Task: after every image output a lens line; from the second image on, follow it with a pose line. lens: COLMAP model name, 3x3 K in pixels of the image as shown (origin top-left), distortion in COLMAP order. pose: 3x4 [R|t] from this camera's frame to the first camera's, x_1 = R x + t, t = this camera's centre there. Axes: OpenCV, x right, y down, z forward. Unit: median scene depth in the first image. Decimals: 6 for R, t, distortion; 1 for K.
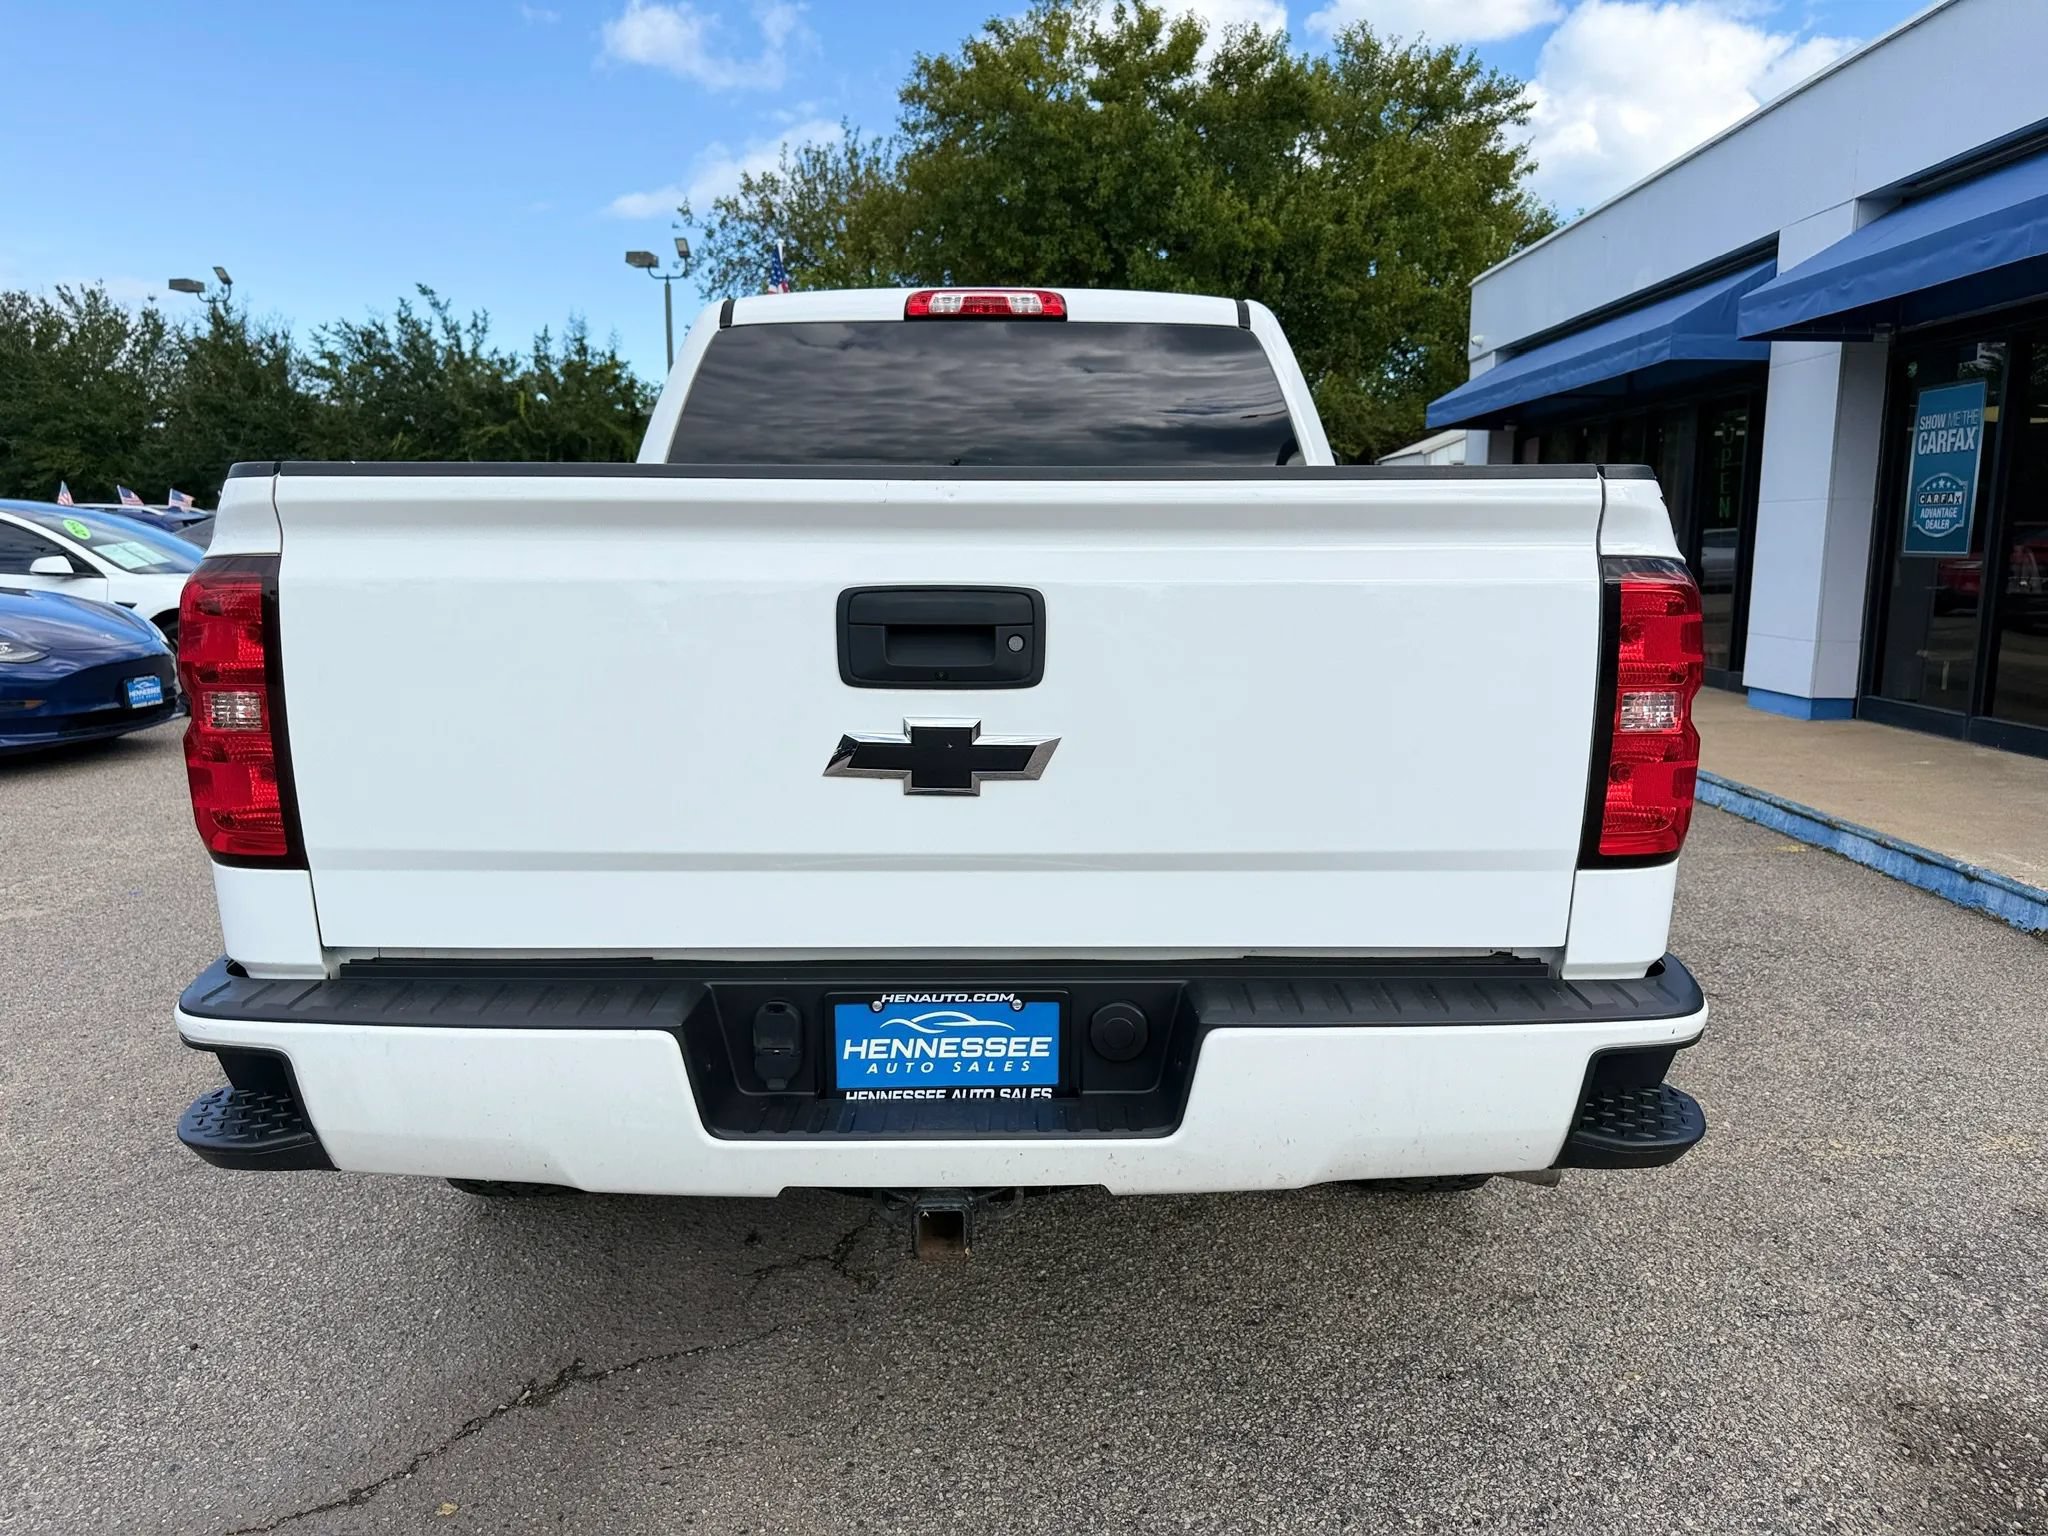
lens RADIAL K [[1450.5, 0, 1041.8], [0, 1450.5, 771.0], [0, 0, 1]] dist [0.029430, -0.031817]
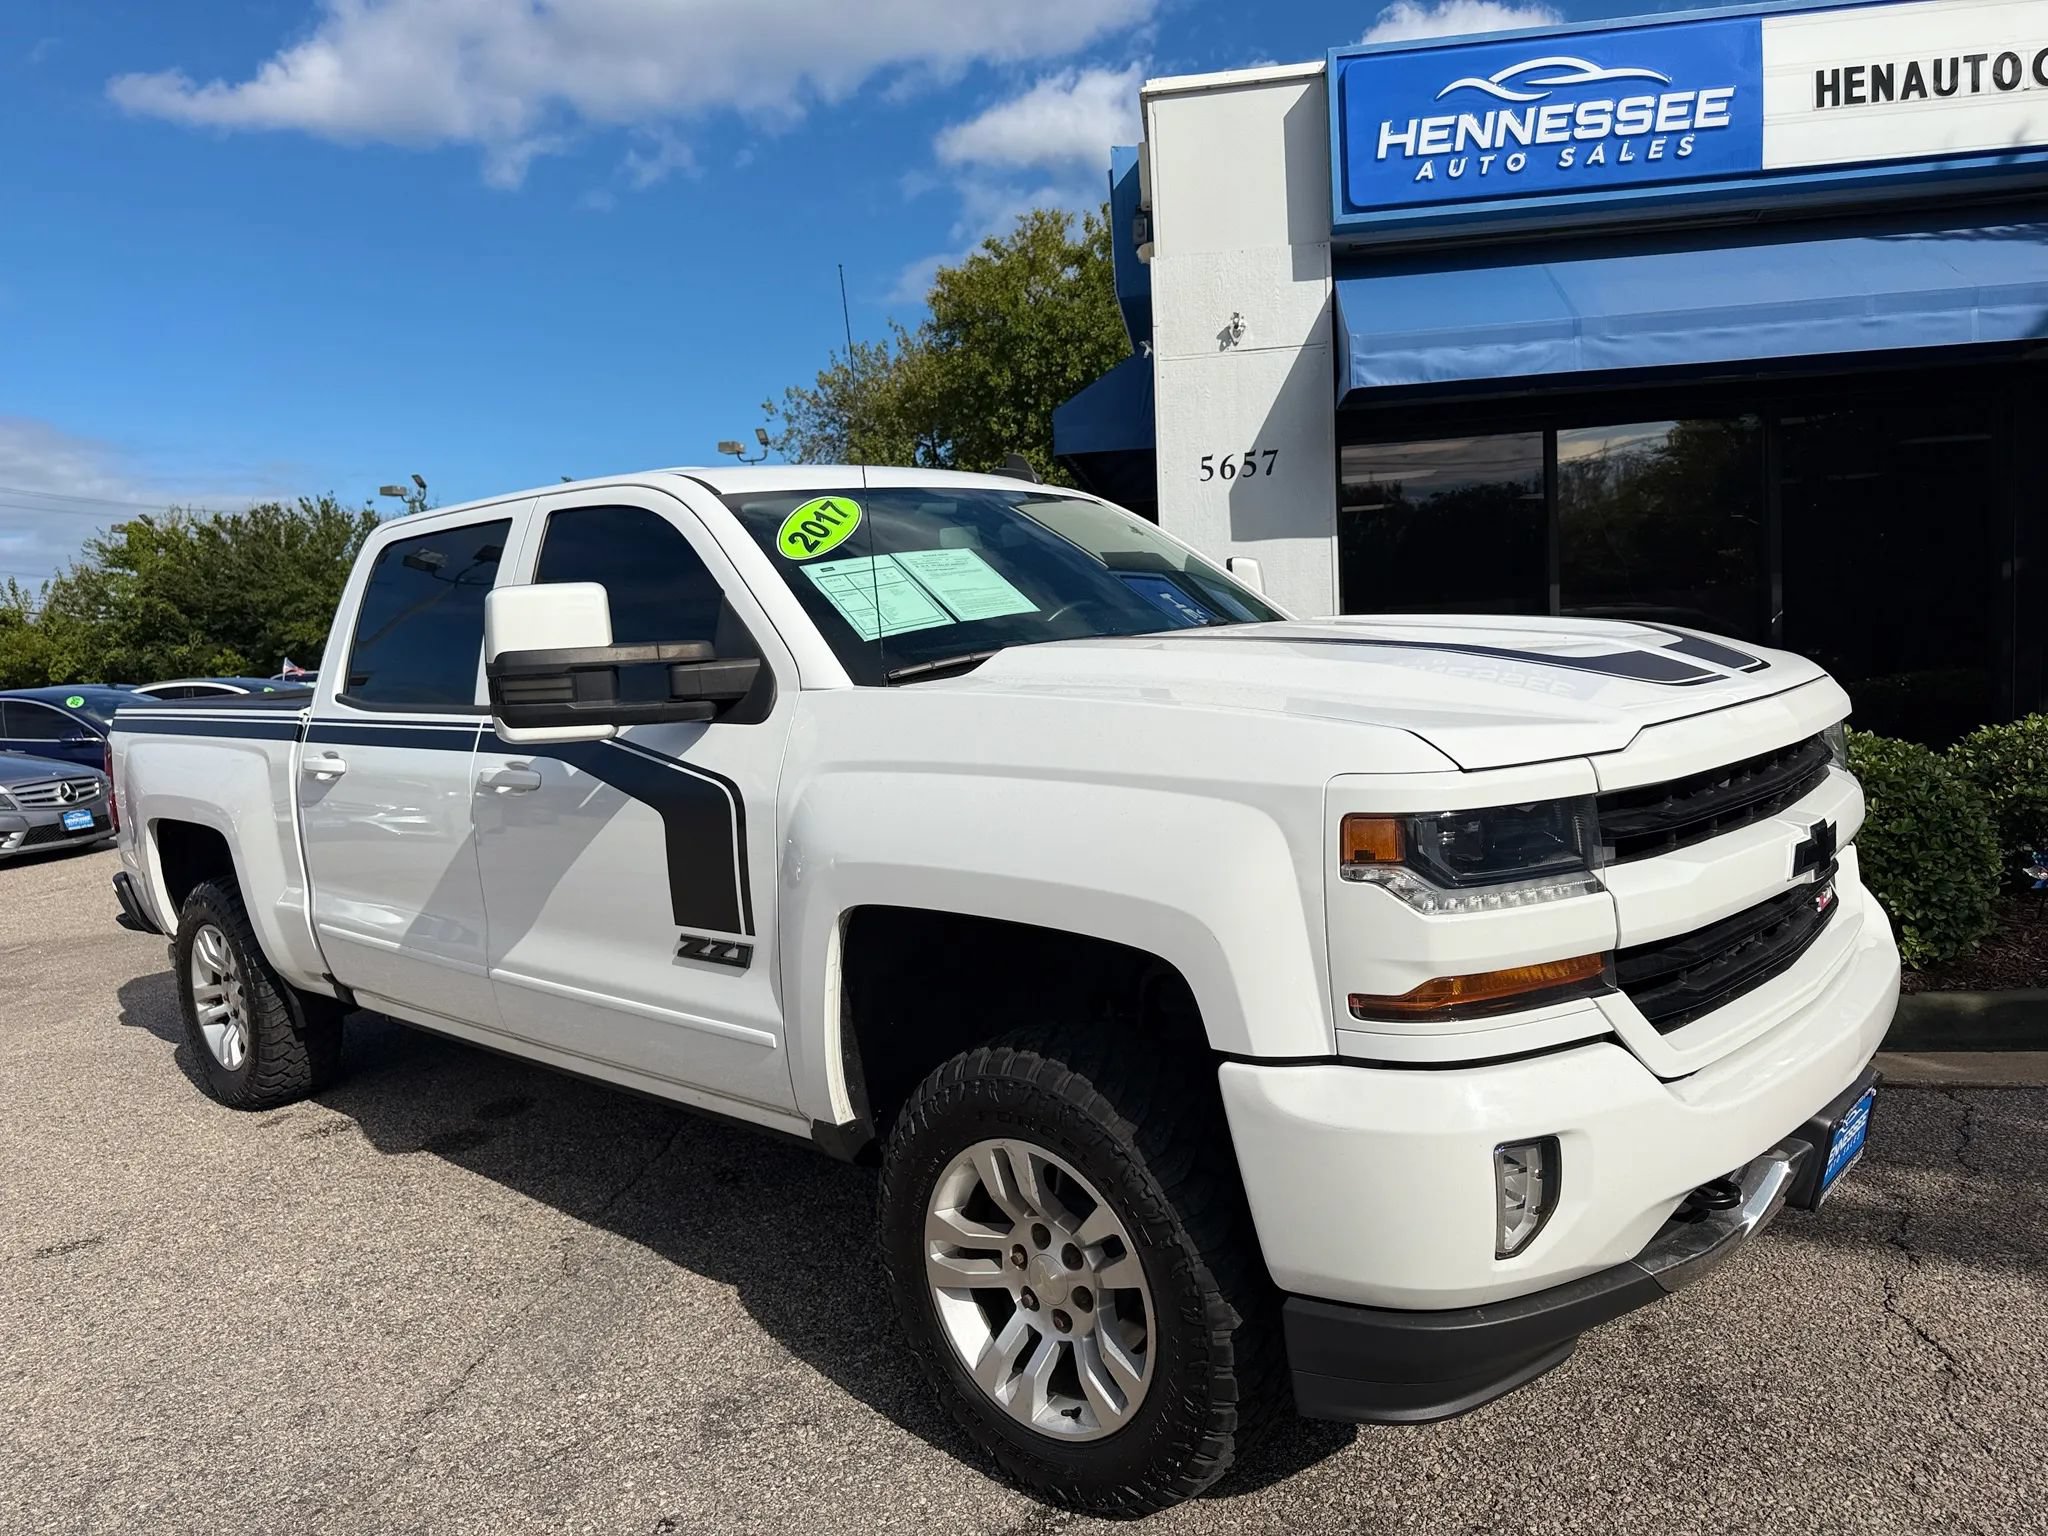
lens RADIAL K [[1450.5, 0, 1031.6], [0, 1450.5, 788.0], [0, 0, 1]] dist [0.029430, -0.031817]
pose [[0.989237, -0.043450, -0.139722, 0.155910], [0.034961, 0.997423, -0.062643, 0.029528], [0.142084, 0.057084, 0.988207, -0.193815]]
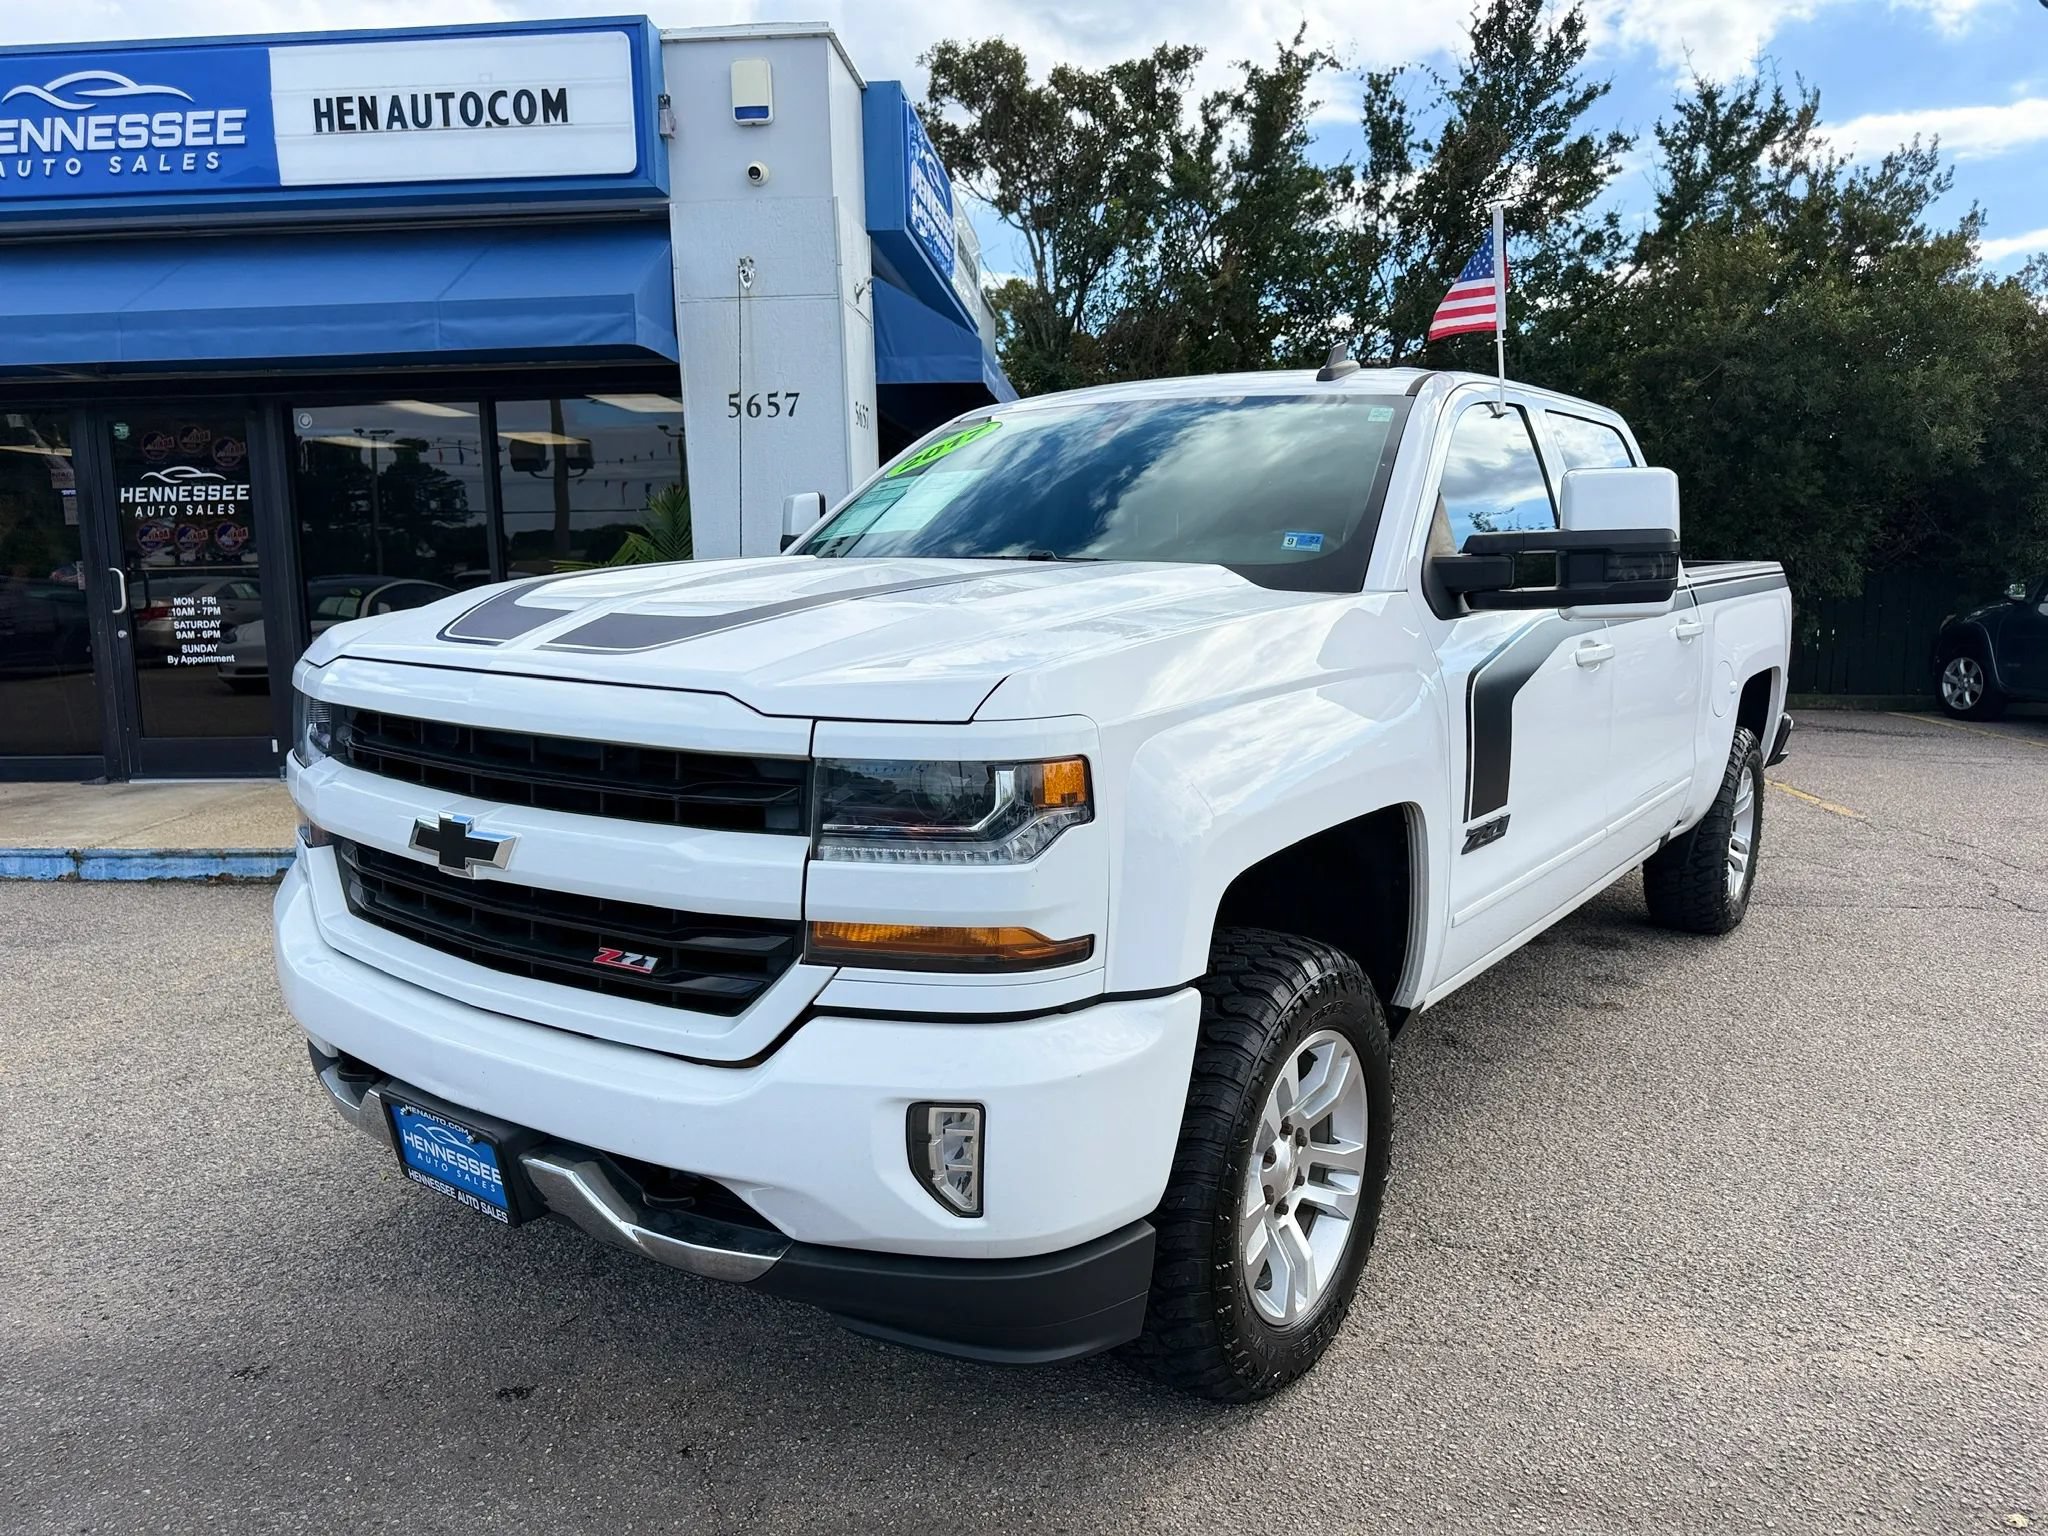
lens RADIAL K [[1450.5, 0, 1044.4], [0, 1450.5, 781.9], [0, 0, 1]] dist [0.029430, -0.031817]
pose [[0.065992, -0.147644, 0.986836, -0.094128], [0.174440, 0.975469, 0.134278, -0.000247], [-0.982454, 0.163282, 0.090128, -0.012195]]
